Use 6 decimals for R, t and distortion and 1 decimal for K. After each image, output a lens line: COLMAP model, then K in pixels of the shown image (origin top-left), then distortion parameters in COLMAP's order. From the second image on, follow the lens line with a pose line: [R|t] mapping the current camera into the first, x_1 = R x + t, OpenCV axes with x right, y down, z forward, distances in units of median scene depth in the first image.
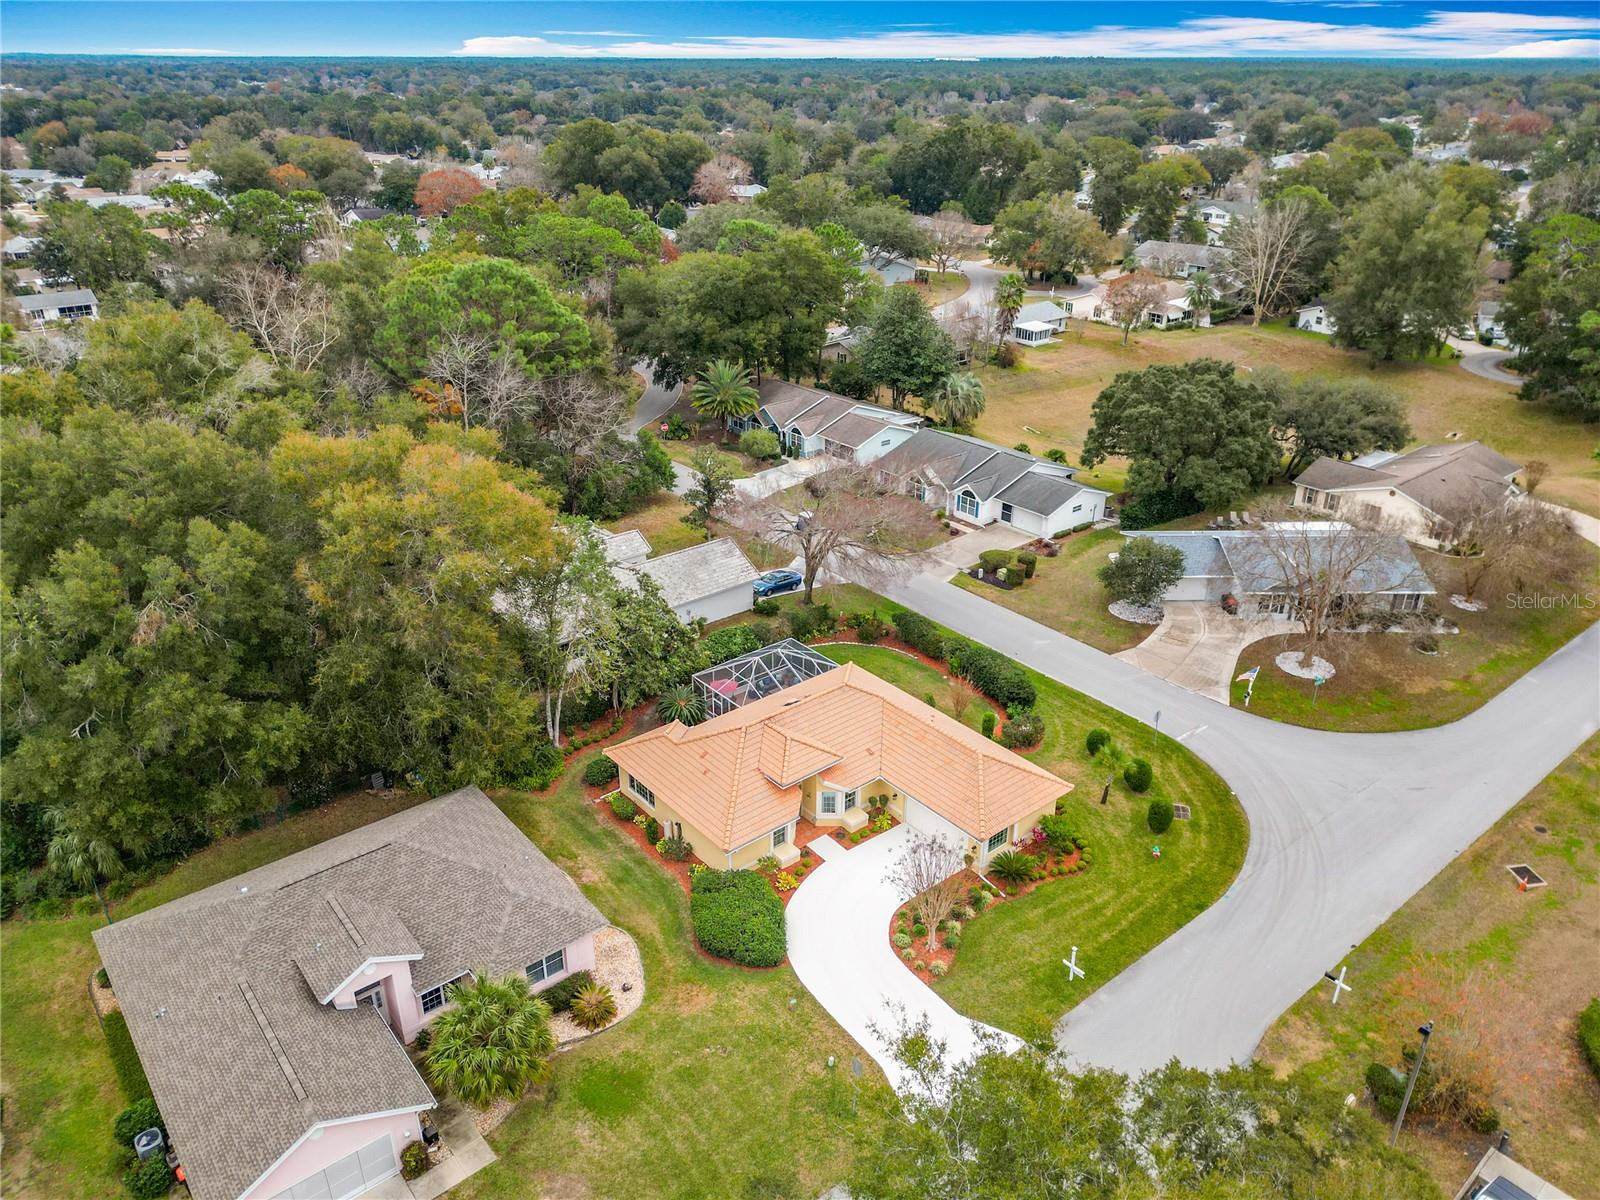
lens RADIAL K [[1131.5, 0, 800.0], [0, 1131.5, 600.0], [0, 0, 1]] dist [0.082002, -0.110712]
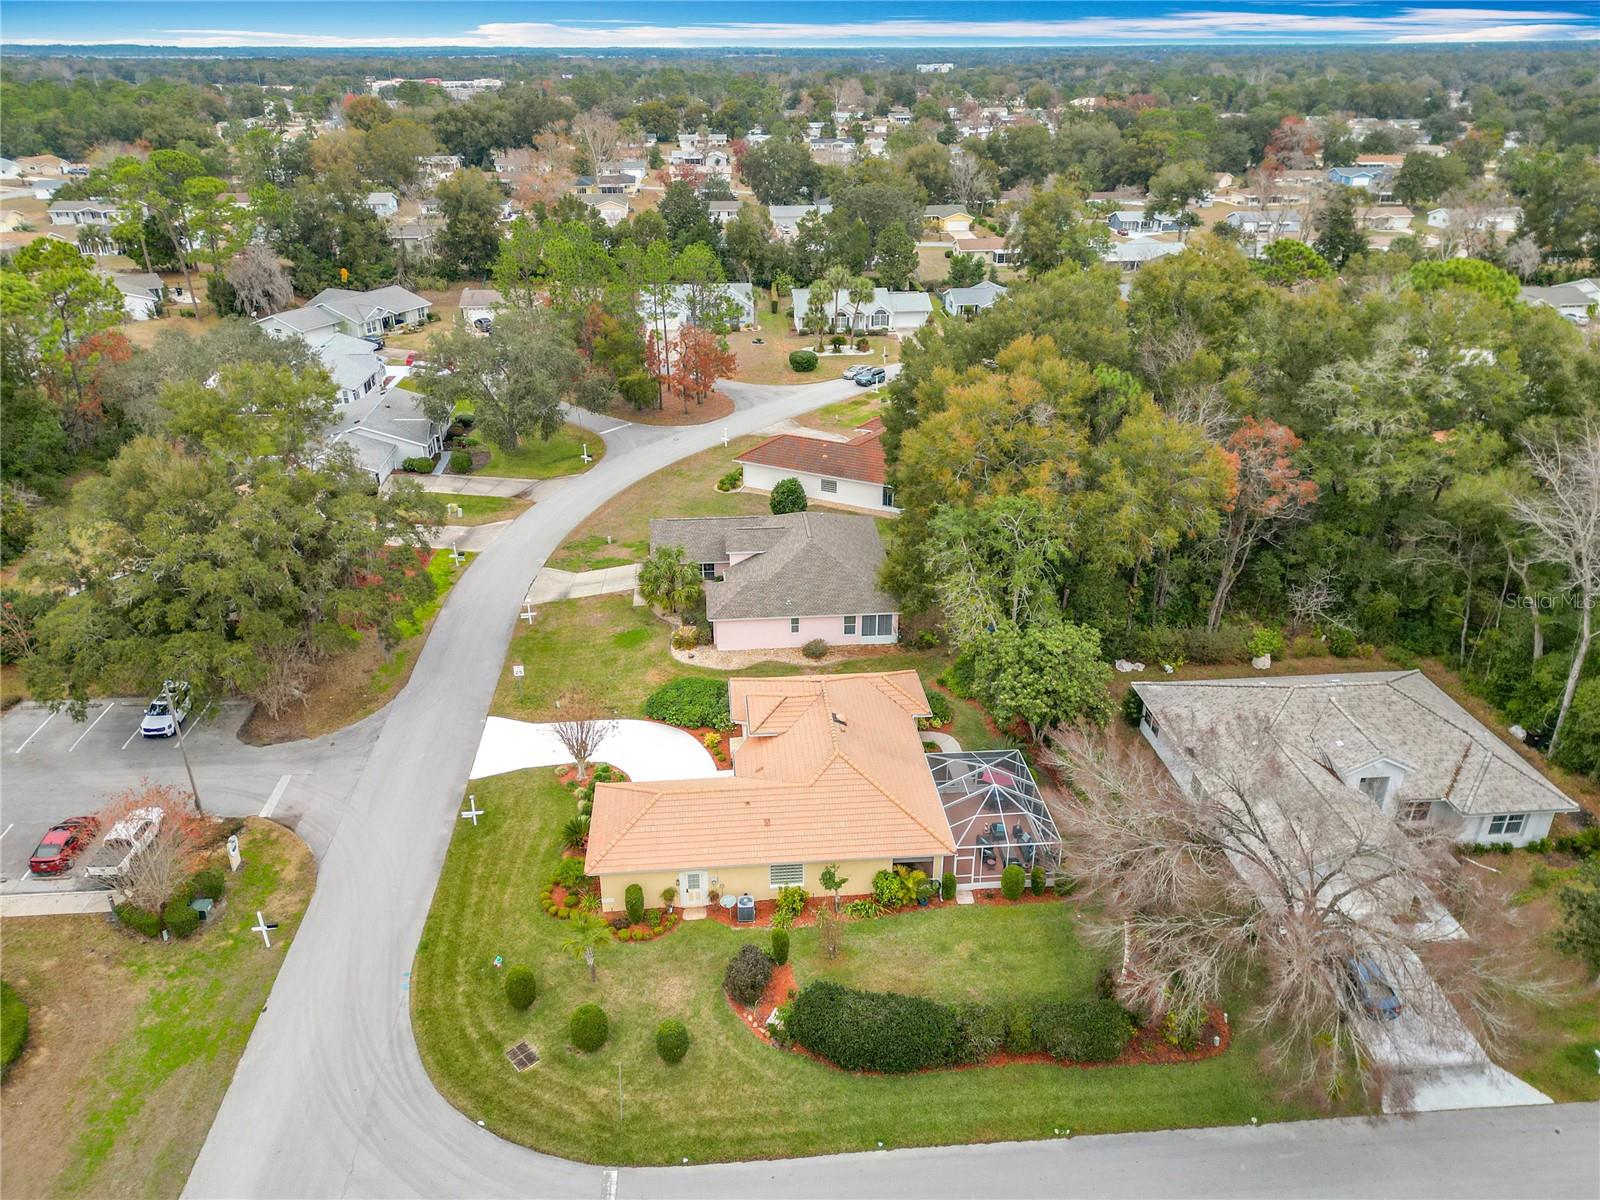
lens RADIAL K [[1125.2, 0, 800.0], [0, 1125.2, 600.0], [0, 0, 1]] dist [0.085761, -0.097328]
pose [[-0.568995, 0.359619, -0.739539, 0.520312], [-0.351669, 0.706519, 0.614133, -0.423038], [0.743353, 0.609512, -0.275539, 0.893482]]
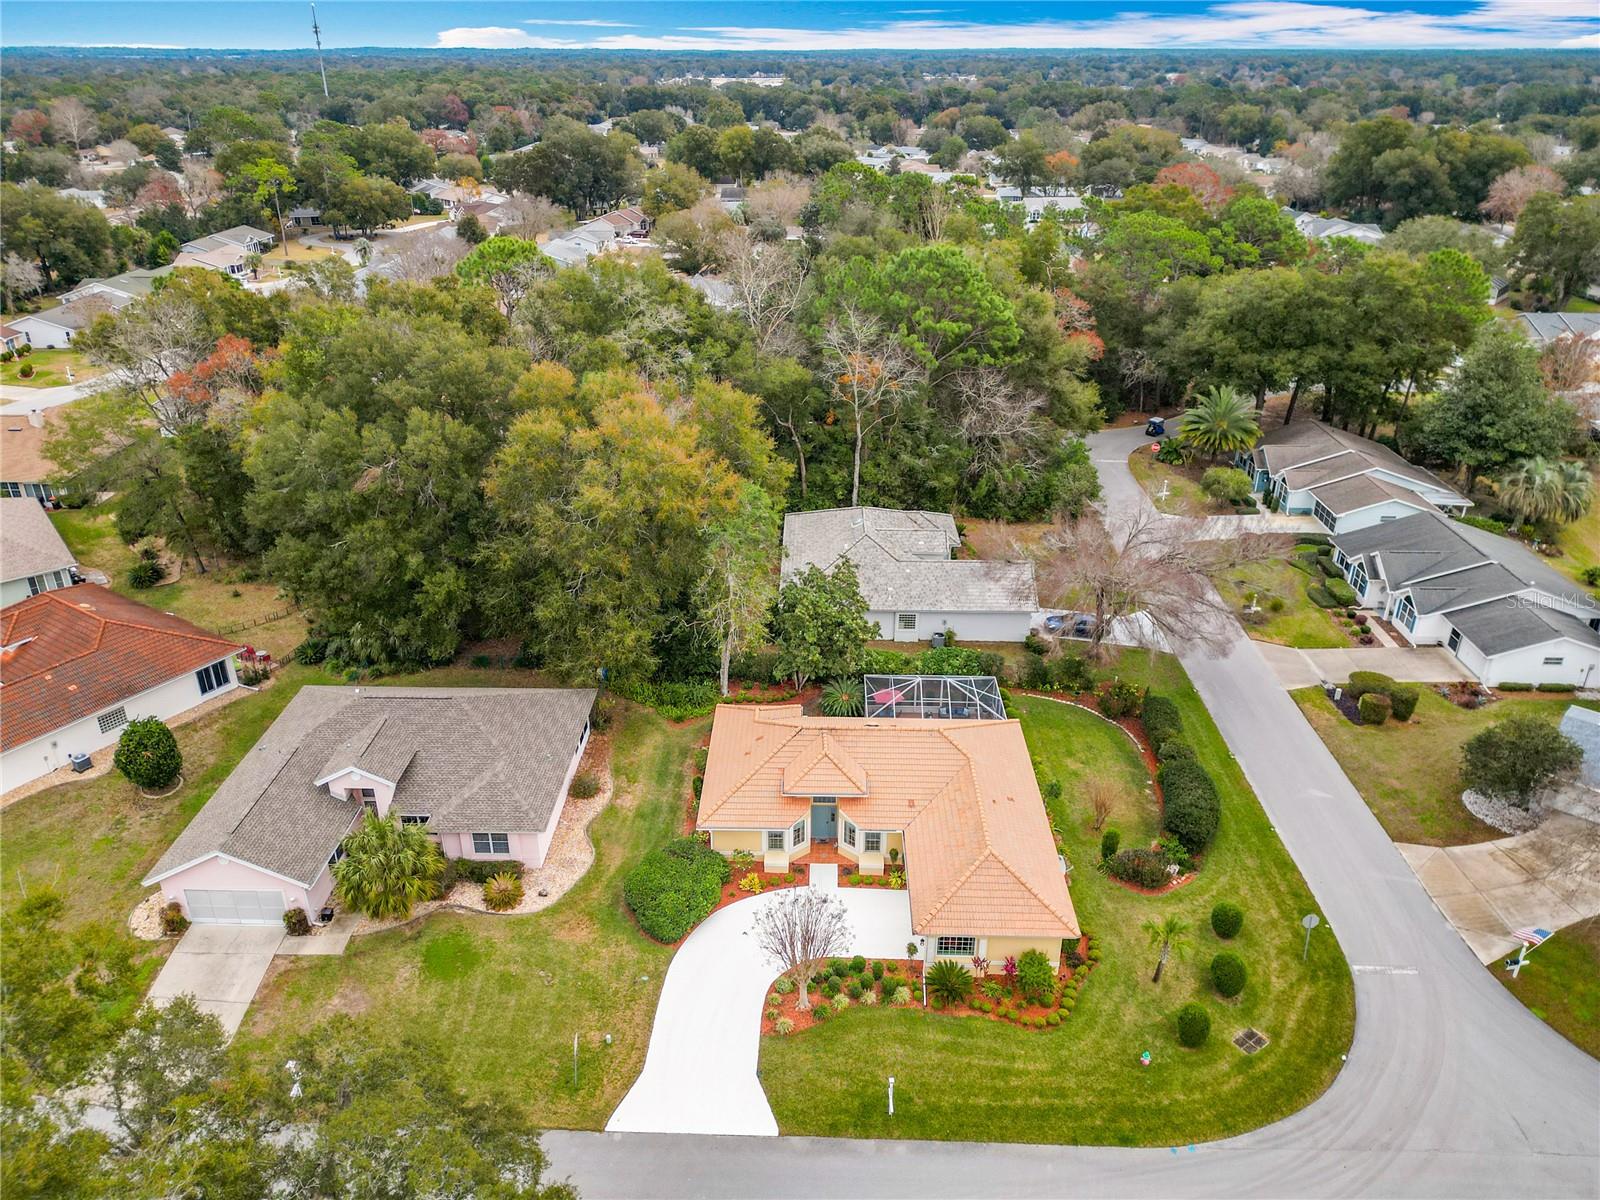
lens RADIAL K [[1131.5, 0, 800.0], [0, 1131.5, 600.0], [0, 0, 1]] dist [0.082002, -0.110712]
pose [[0.755960, 0.284571, -0.589529, 0.364864], [-0.281238, 0.954407, 0.100066, -0.067286], [0.591126, 0.090151, 0.801525, 0.141908]]
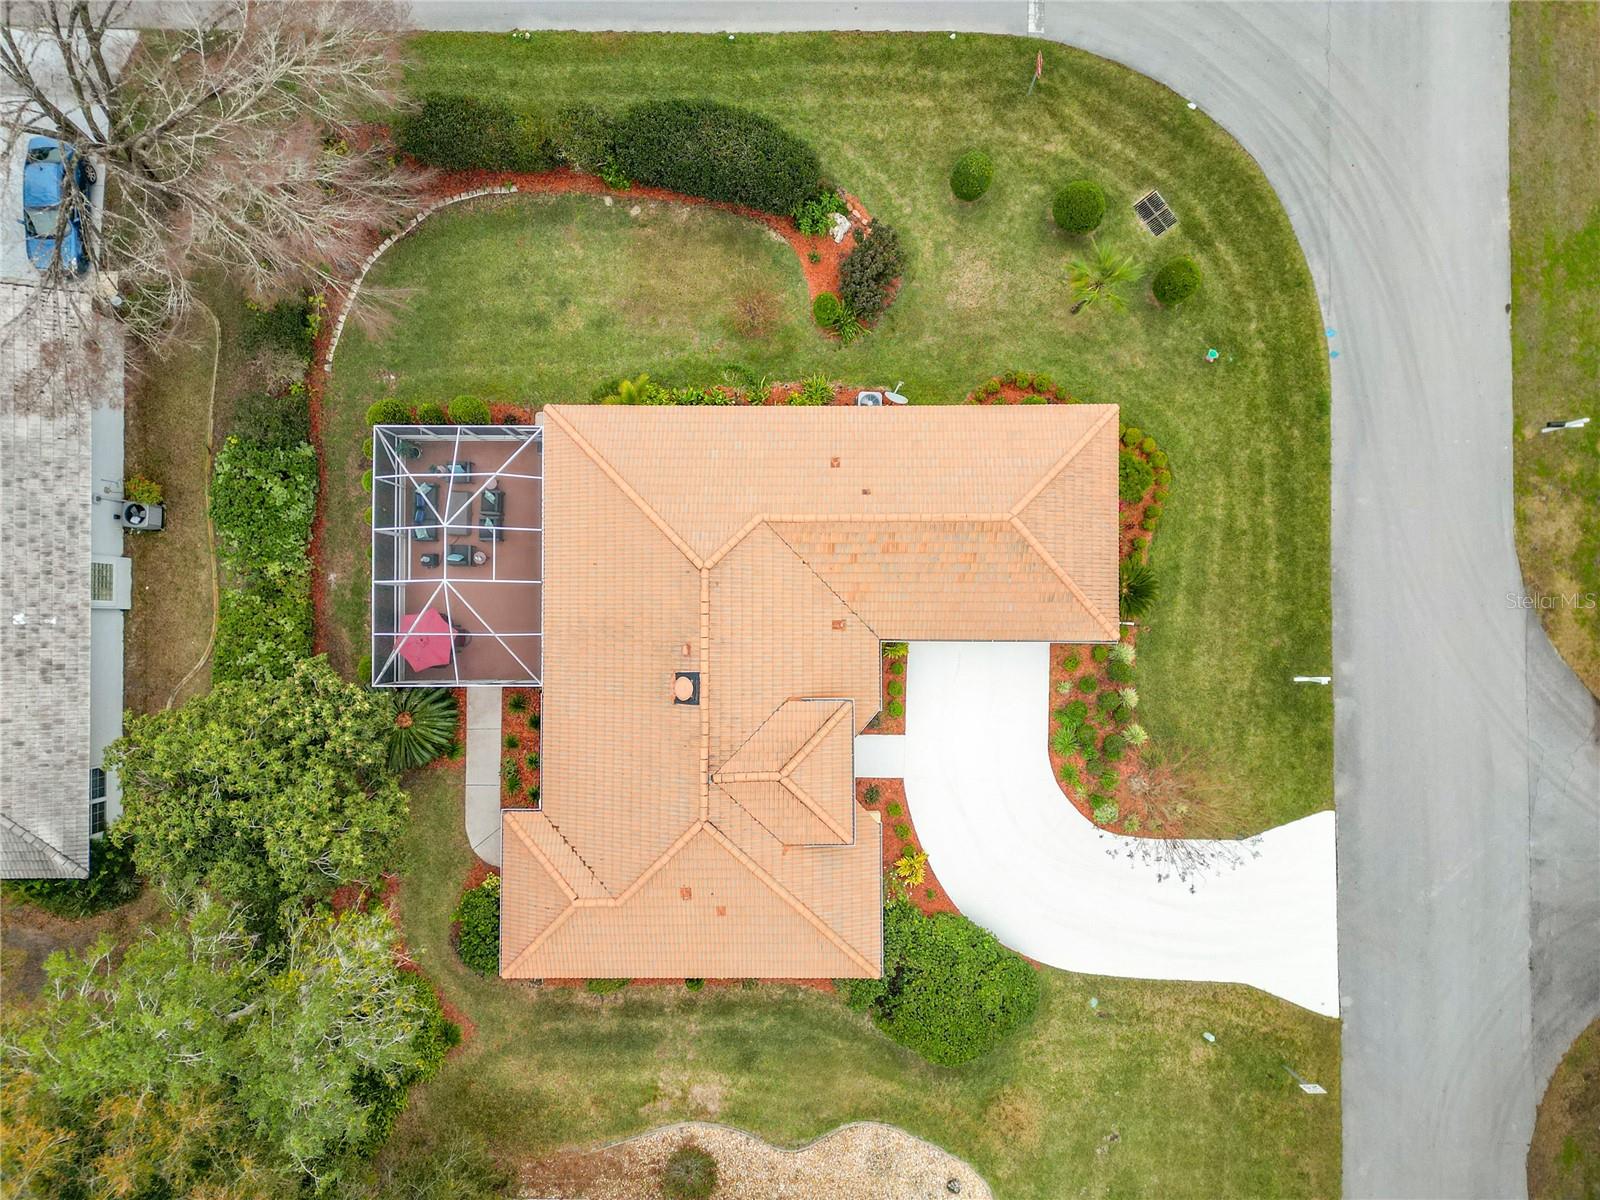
lens RADIAL K [[1125.2, 0, 800.0], [0, 1125.2, 600.0], [0, 0, 1]] dist [0.085761, -0.097328]
pose [[0.638972, -0.769230, 0.000763, 0.044189], [0.344807, 0.287305, 0.893624, -0.274536], [-0.687621, -0.570738, 0.448815, 0.573355]]
